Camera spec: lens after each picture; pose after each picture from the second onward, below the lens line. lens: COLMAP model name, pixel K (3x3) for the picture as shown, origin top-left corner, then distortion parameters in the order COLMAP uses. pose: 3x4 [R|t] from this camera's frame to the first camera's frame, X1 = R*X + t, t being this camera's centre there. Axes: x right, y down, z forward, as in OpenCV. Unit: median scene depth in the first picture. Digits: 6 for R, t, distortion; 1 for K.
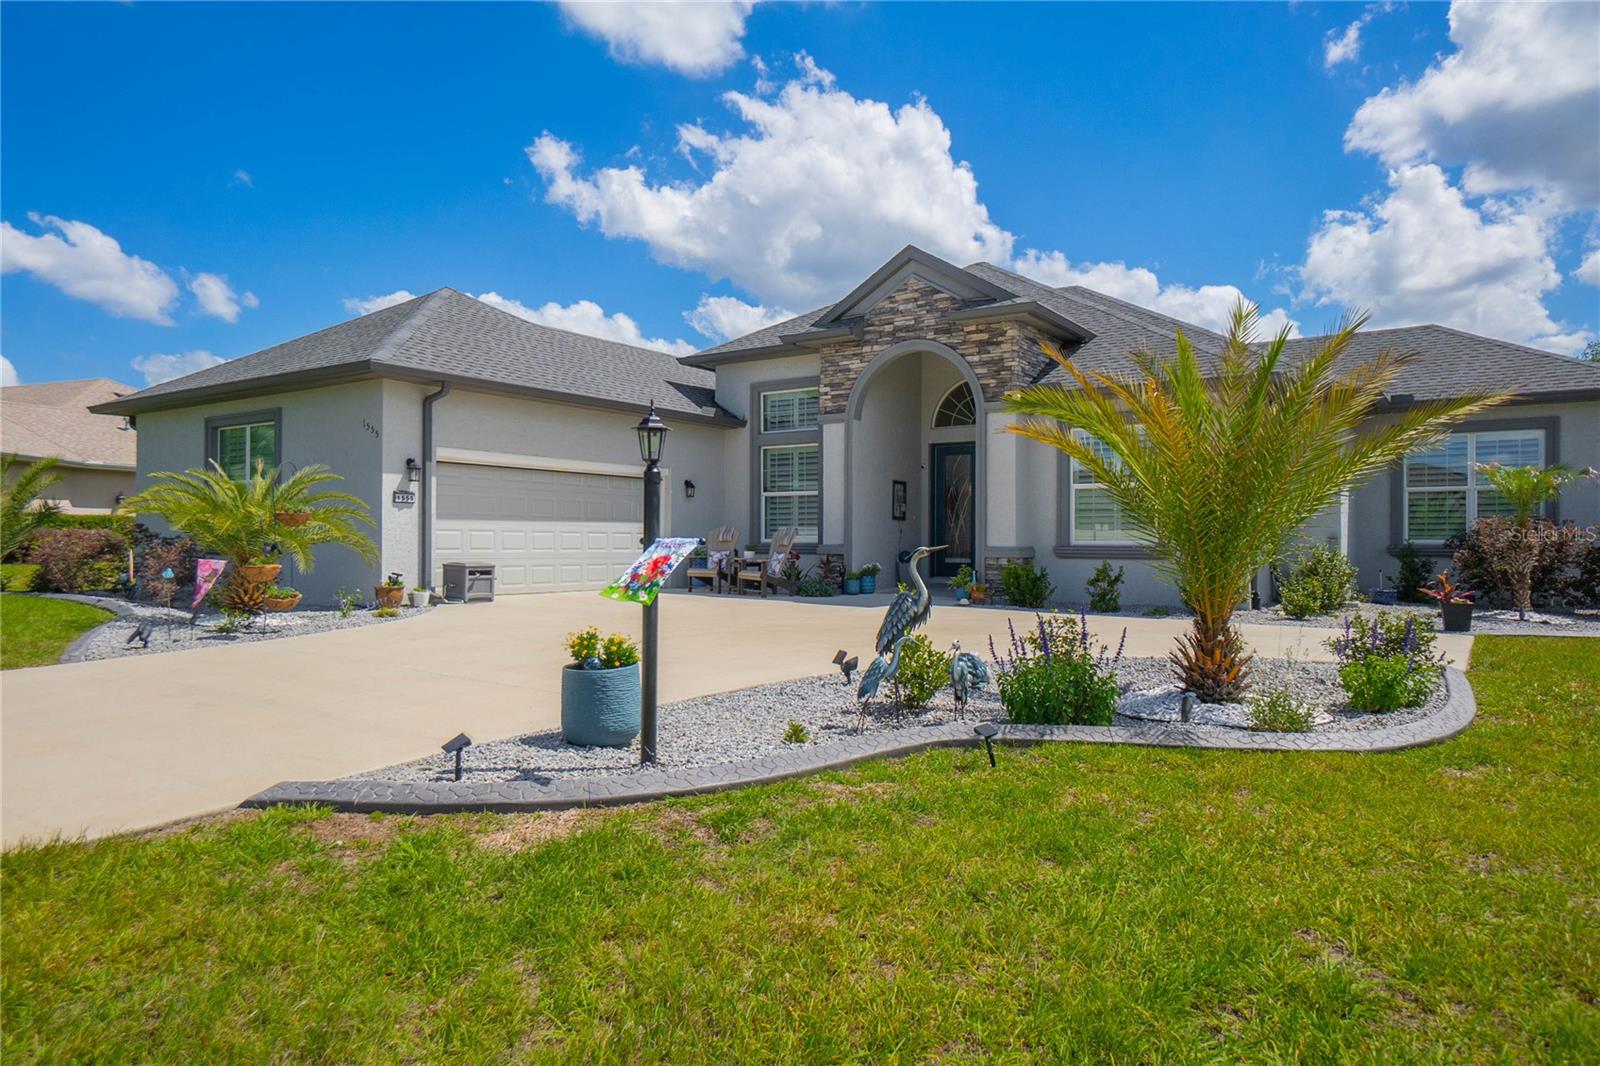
lens RADIAL K [[1012.3, 0, 800.0], [0, 1012.3, 533.0], [0, 0, 1]] dist [0.003316, 0.001507]
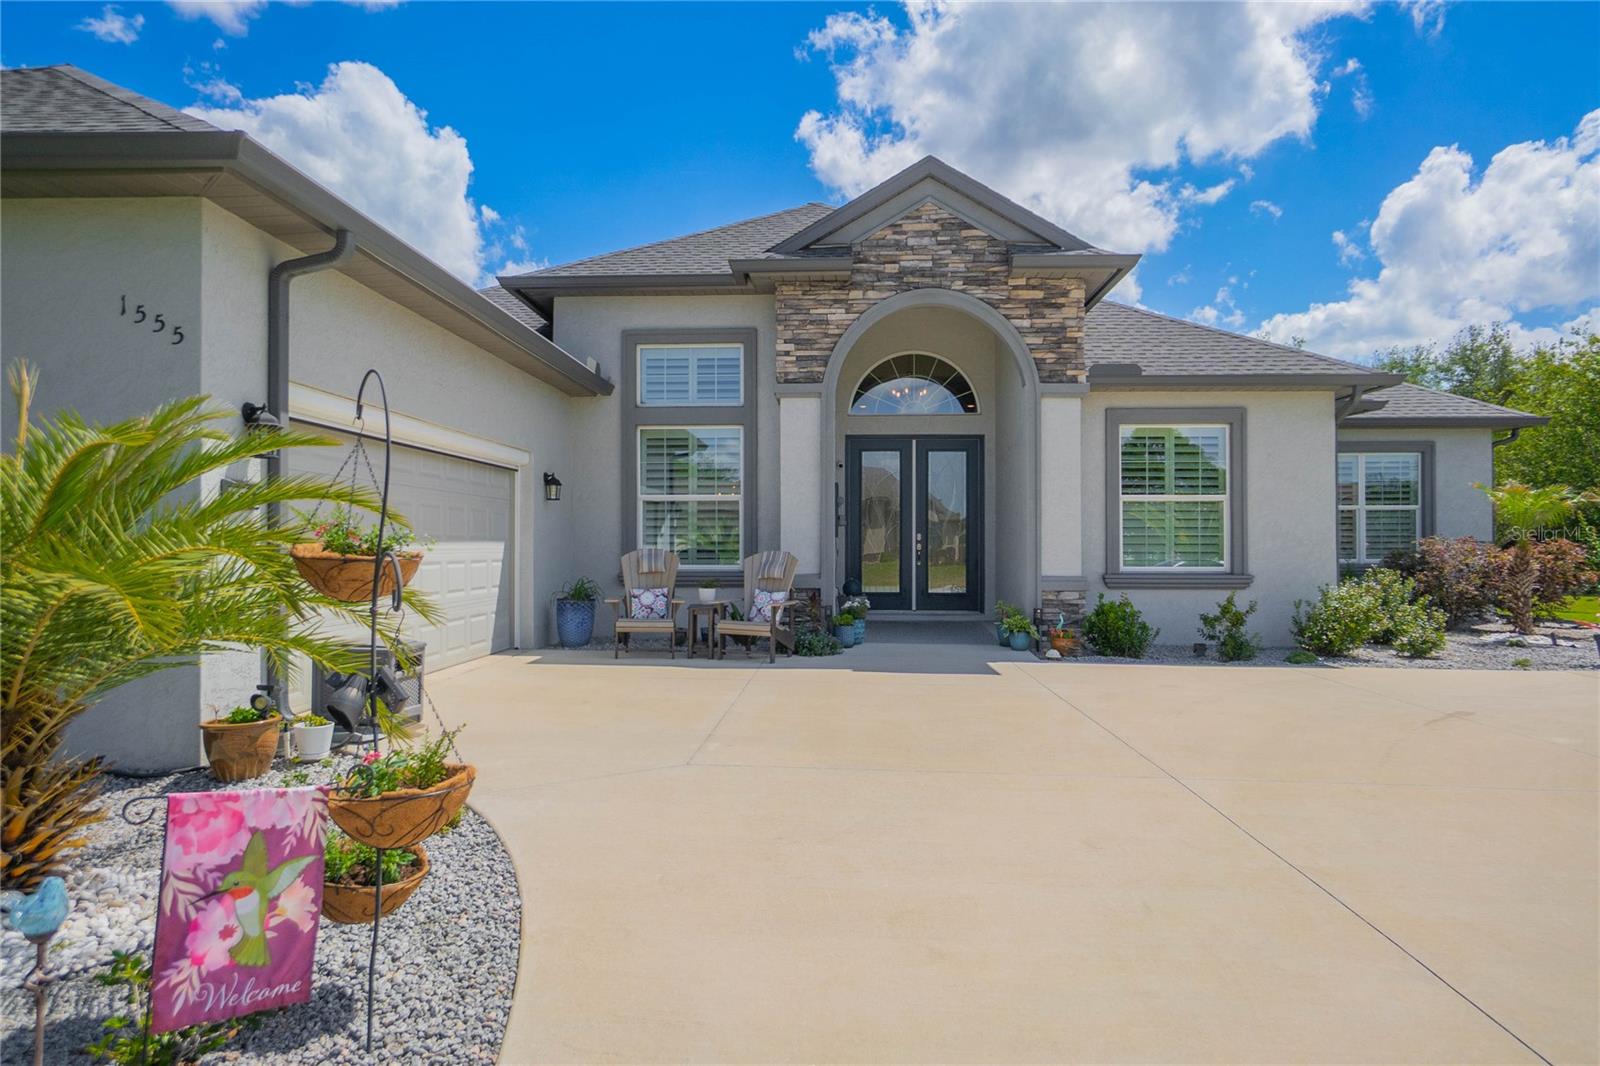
lens RADIAL K [[1012.3, 0, 800.0], [0, 1012.3, 533.0], [0, 0, 1]] dist [0.003316, 0.001507]
pose [[0.846522, 0.001118, 0.532353, -0.354958], [-0.000599, 0.999999, -0.001148, -0.016855], [-0.532354, 0.000653, 0.846522, 0.448471]]
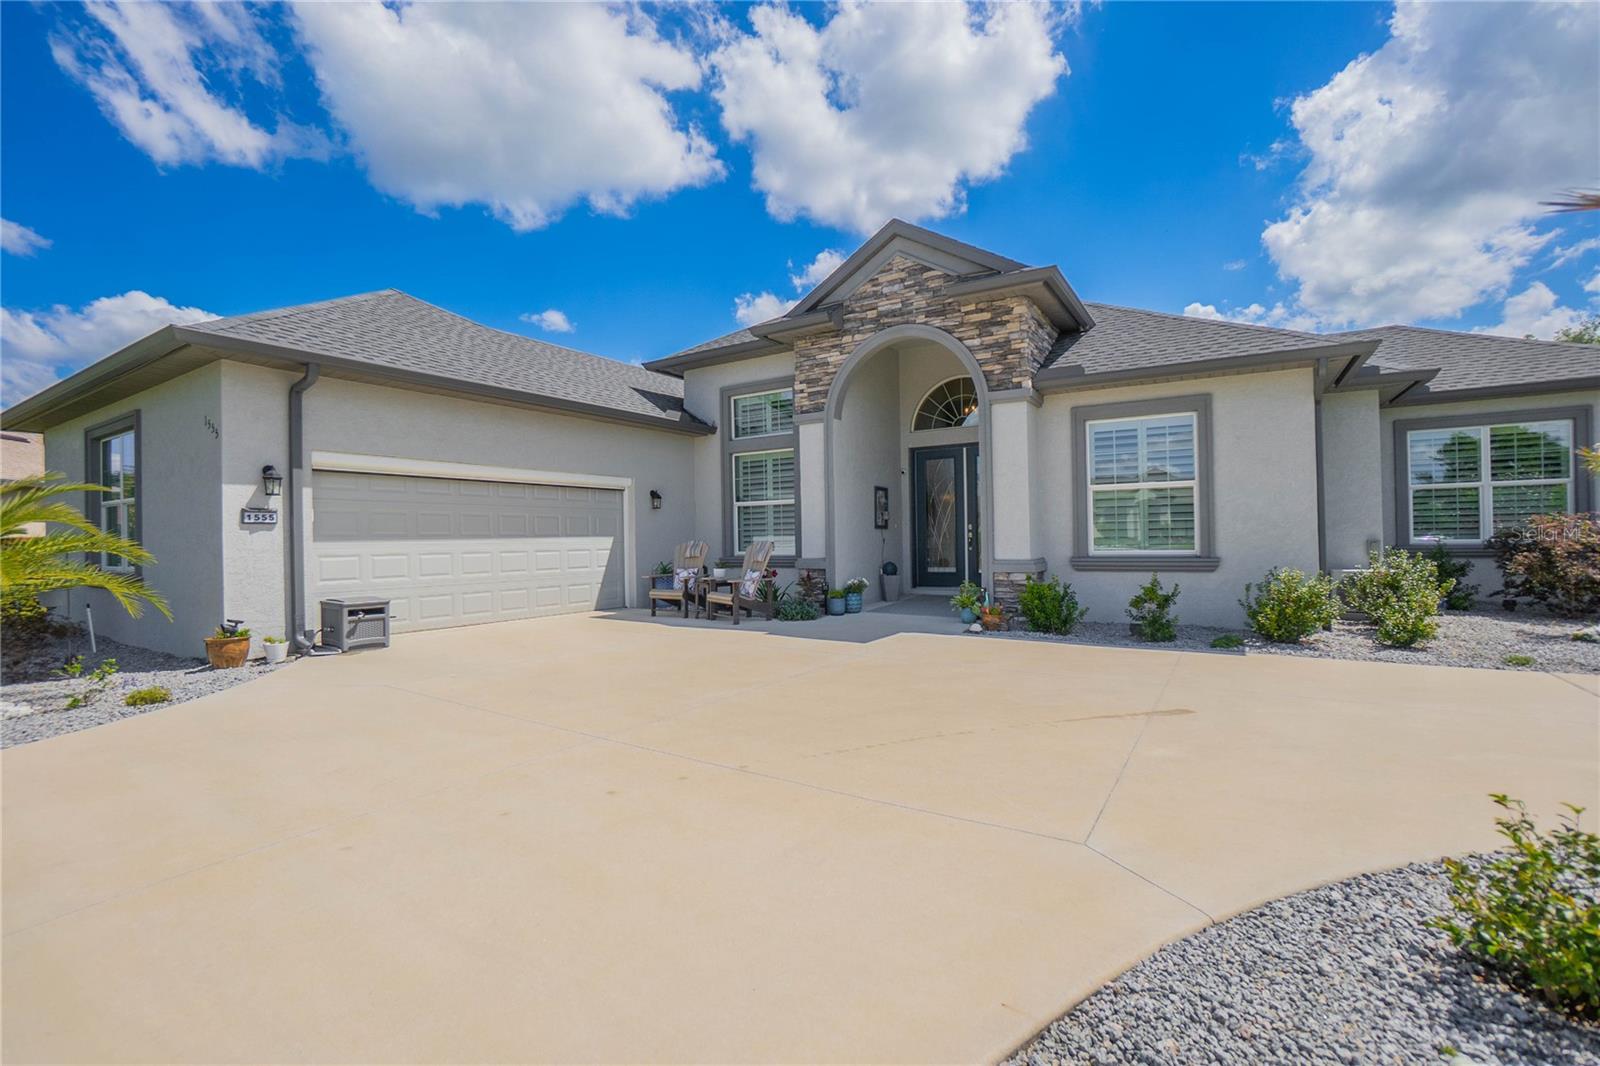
lens RADIAL K [[713.9, 0, 800.0], [0, 713.9, 533.0], [0, 0, 1]] dist [-0.048451, 0.012580]
pose [[0.998944, -0.020806, 0.040973, -0.004985], [0.020800, 0.999783, 0.000572, -0.012368], [-0.040976, 0.000281, 0.999160, 0.391672]]
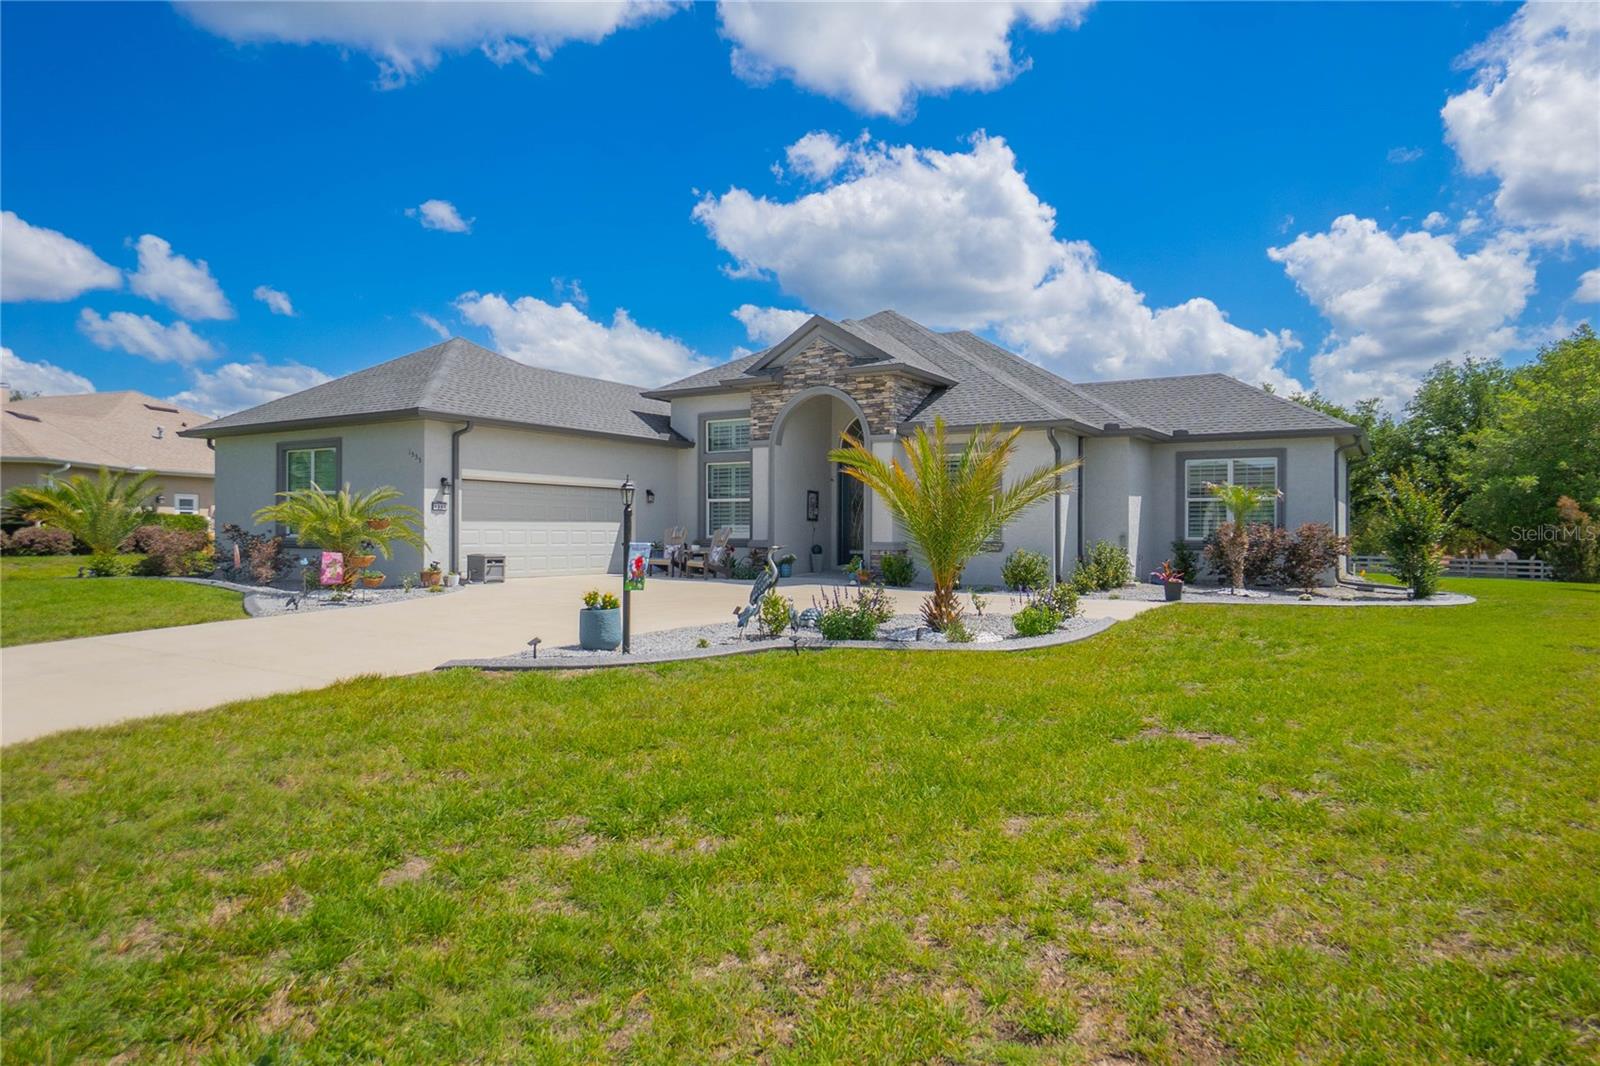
lens RADIAL K [[984.6, 0, 800.0], [0, 984.6, 533.0], [0, 0, 1]] dist [-0.004357, 0.020605]
pose [[0.999203, 0.001272, 0.039885, 0.035898], [-0.001641, 0.999956, 0.009200, -0.010213], [-0.039872, -0.009258, 0.999162, -0.295058]]
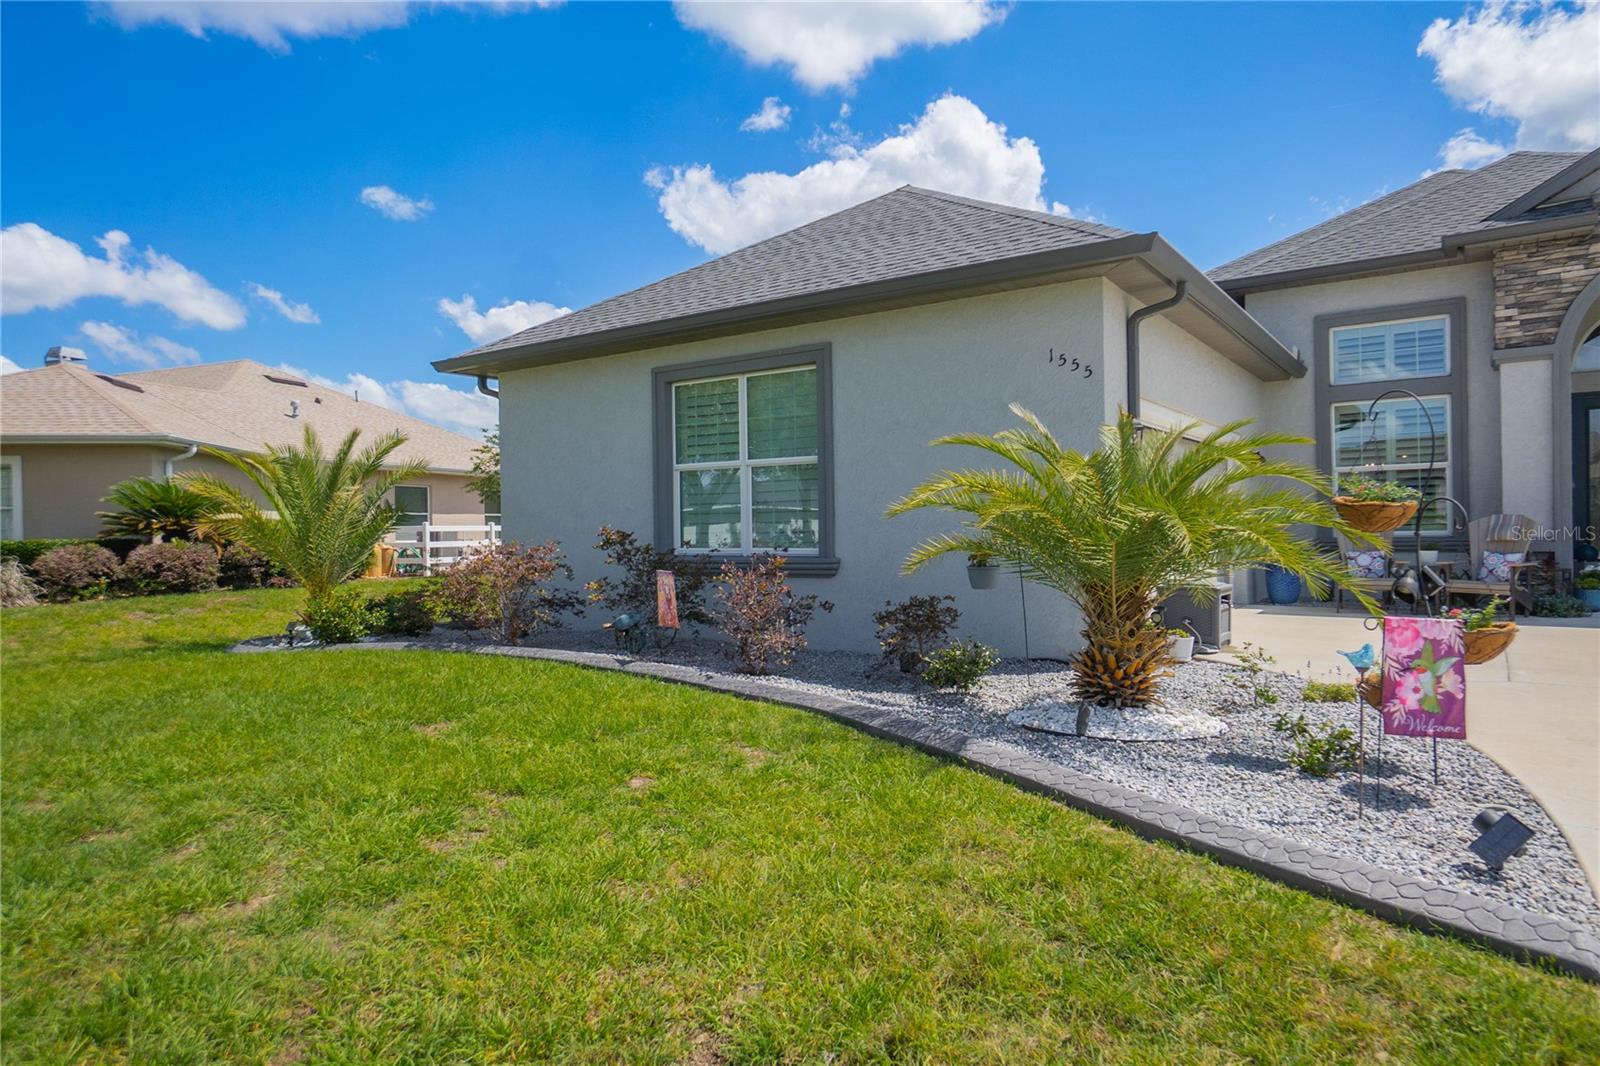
lens RADIAL K [[984.6, 0, 800.0], [0, 984.6, 533.0], [0, 0, 1]] dist [-0.004357, 0.020605]
pose [[0.999735, -0.022012, 0.006689, -0.497530], [0.021931, 0.999690, 0.011823, -0.011467], [-0.006947, -0.011674, 0.999908, 0.355350]]
